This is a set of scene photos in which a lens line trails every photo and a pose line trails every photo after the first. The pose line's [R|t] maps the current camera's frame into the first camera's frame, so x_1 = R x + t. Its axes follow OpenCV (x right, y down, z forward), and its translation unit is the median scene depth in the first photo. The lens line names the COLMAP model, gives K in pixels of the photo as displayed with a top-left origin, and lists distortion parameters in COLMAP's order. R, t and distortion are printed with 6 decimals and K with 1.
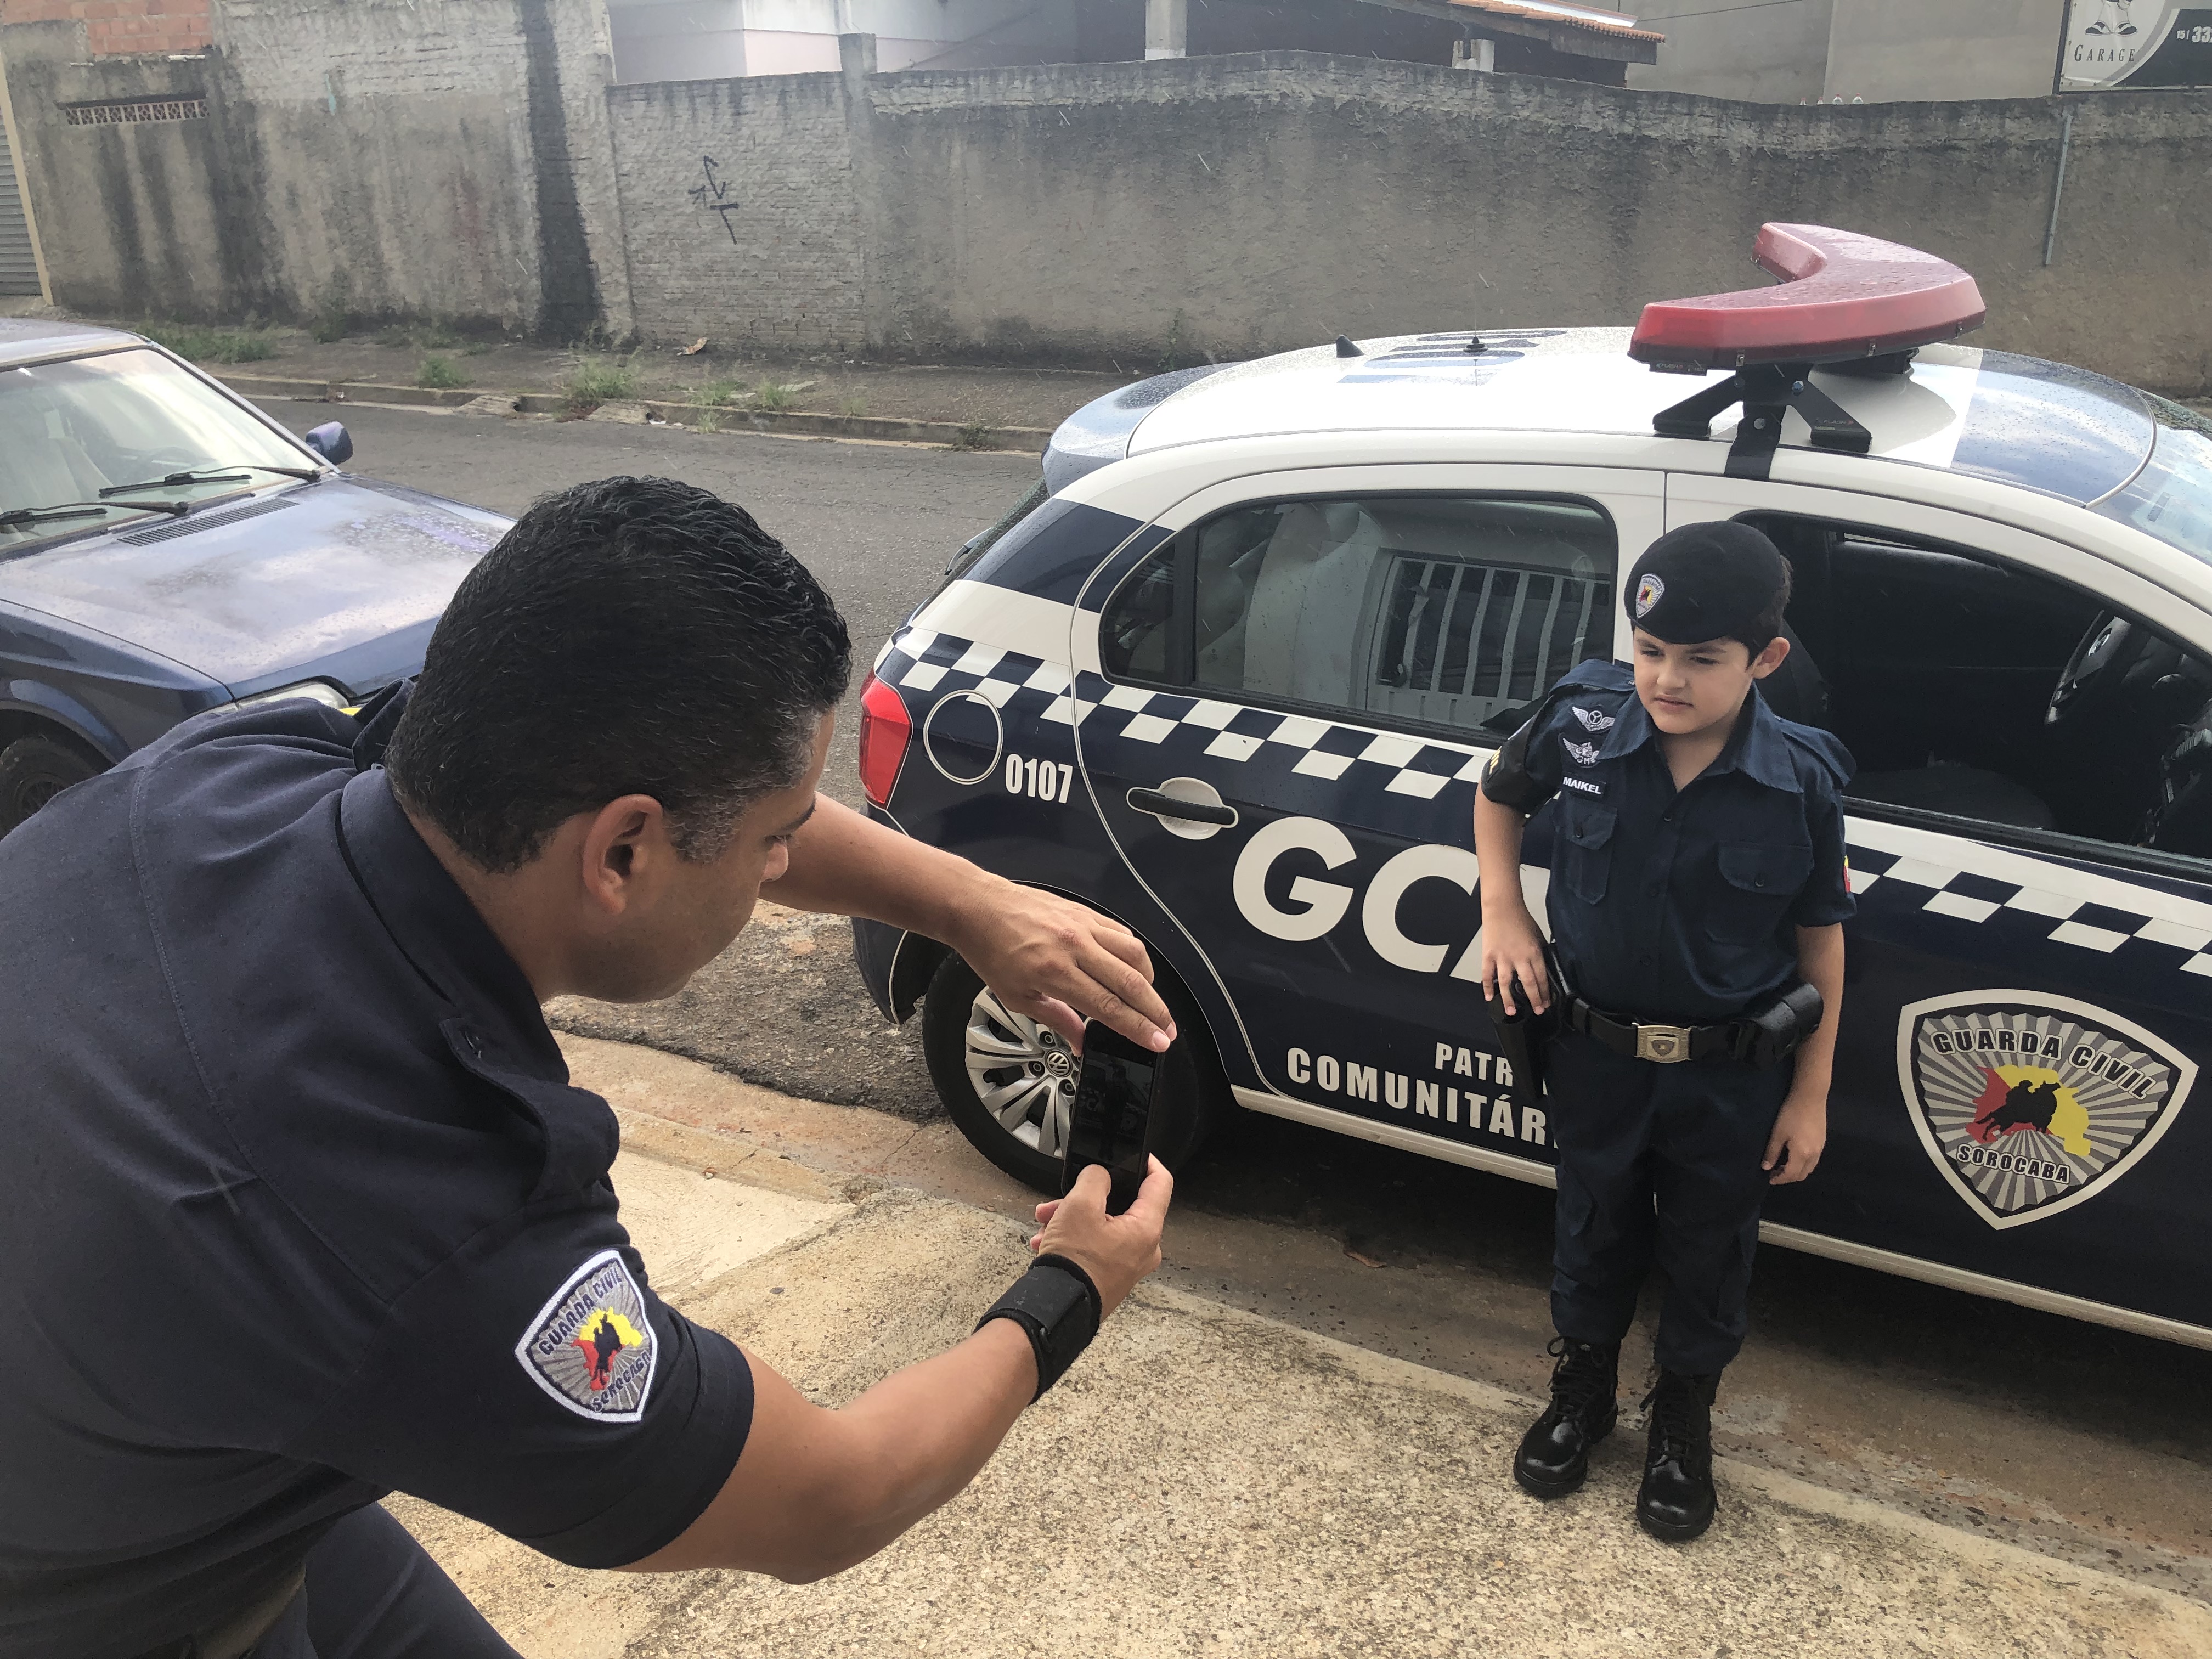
lens RADIAL K [[1798.3, 0, 1103.4], [0, 1798.3, 832.0], [0, 0, 1]] dist [0.051213, -0.059684]
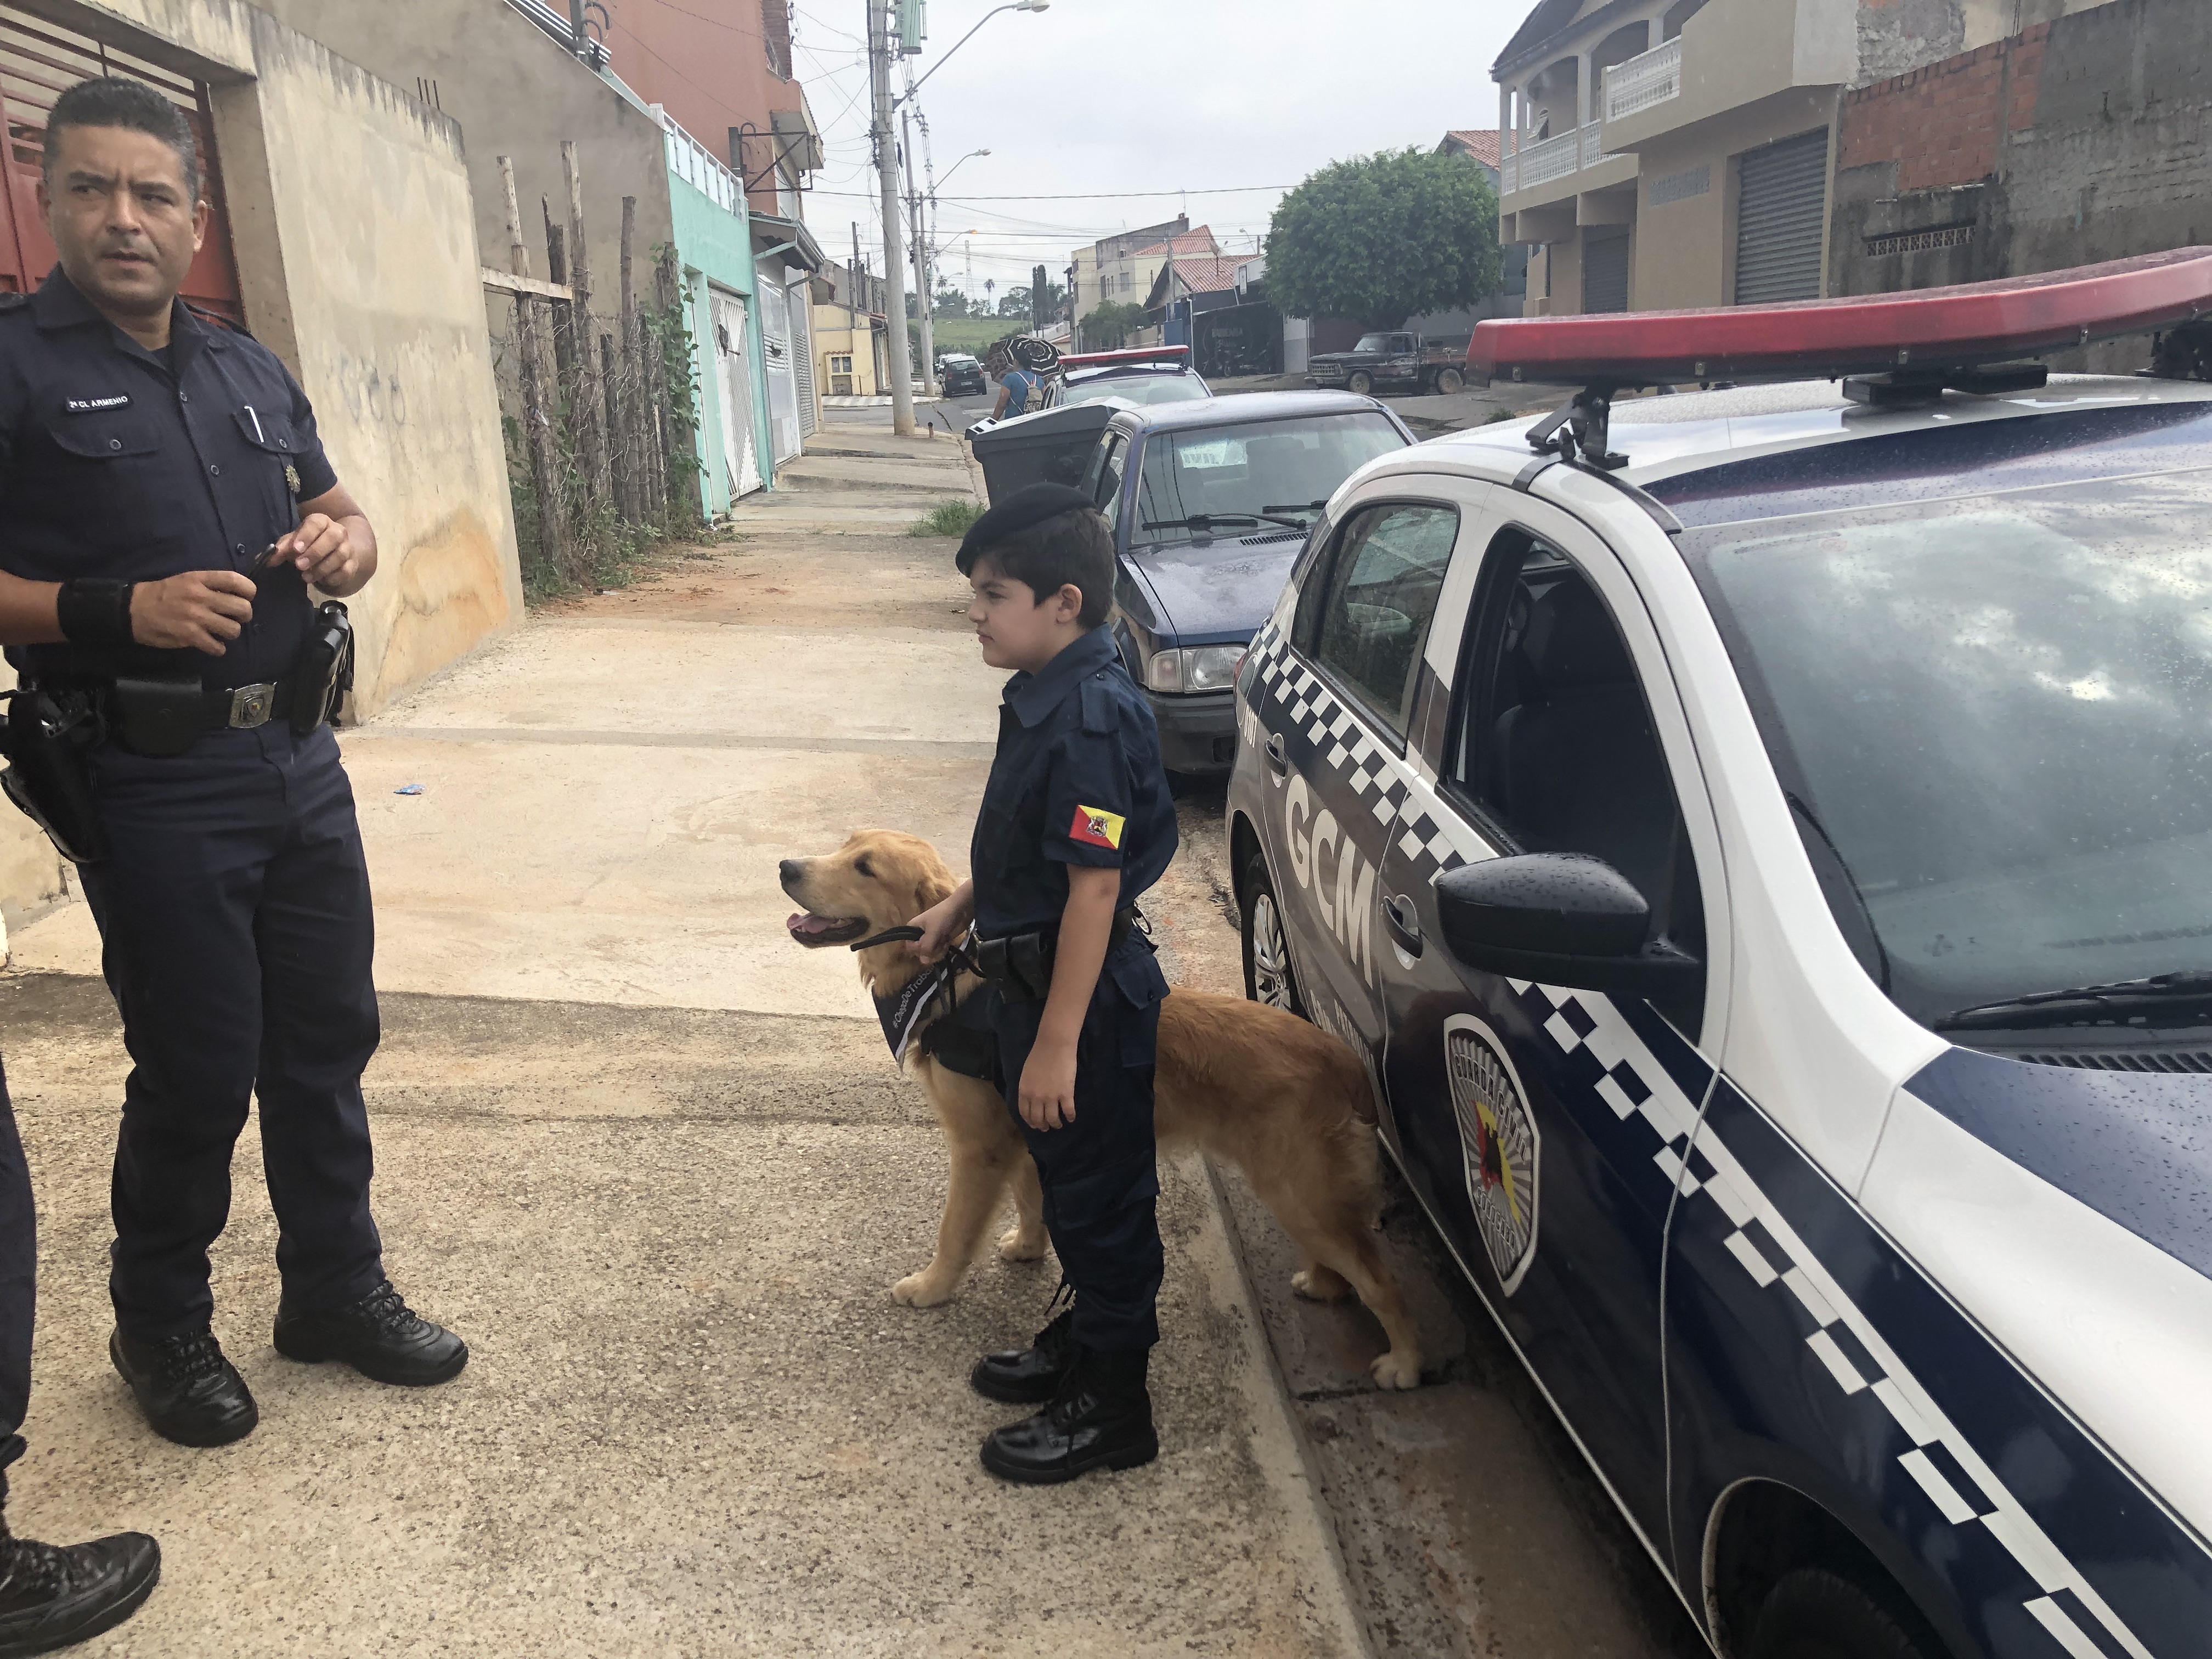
lens RADIAL K [[1798.3, 0, 1103.7], [0, 1798.3, 833.5], [0, 0, 1]] dist [0.051213, -0.059684]
pose [[0.571217, 0.204948, -0.794801, 0.234308], [-0.256080, 0.964491, 0.064662, -0.002980], [0.779830, 0.166596, 0.603416, 0.054381]]
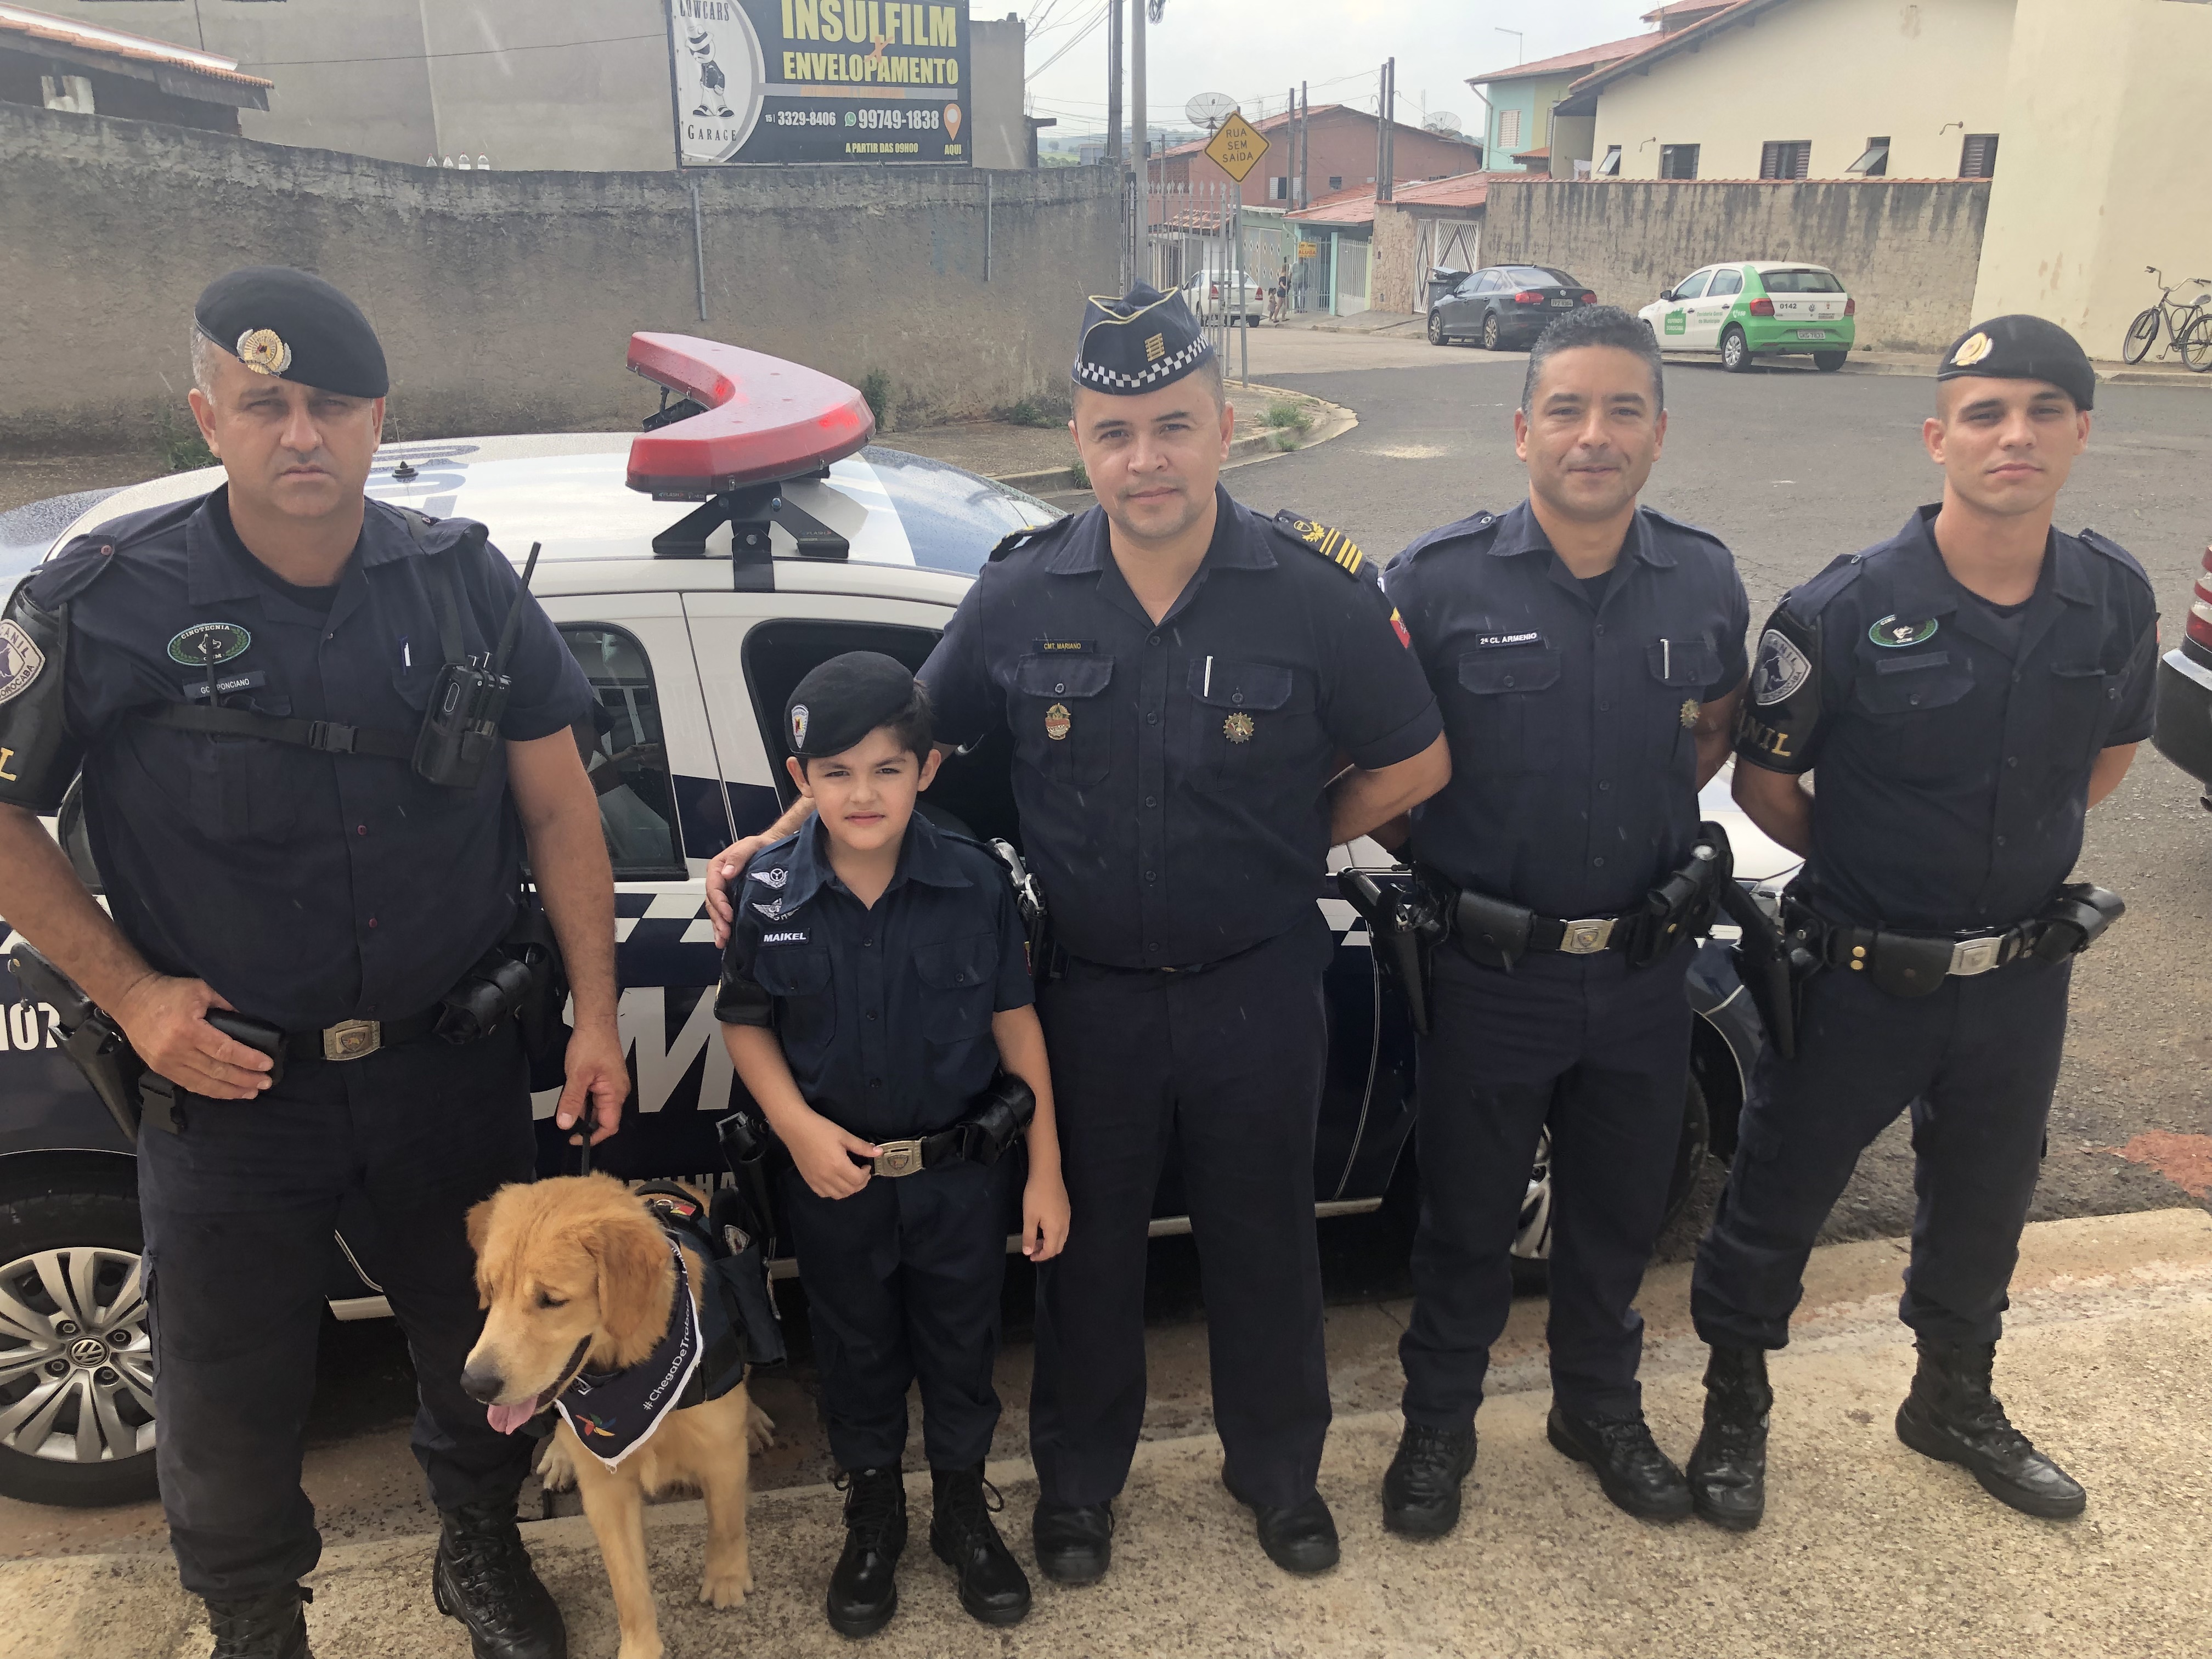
lens RADIAL K [[1798.3, 0, 1108.7], [0, 1798.3, 824.1], [0, 0, 1]] dist [0.051213, -0.059684]
pose [[0.759693, -0.190654, 0.621705, -0.042074], [0.204073, 0.977655, 0.050443, -0.016472], [-0.617430, 0.088552, 0.781625, 0.009286]]
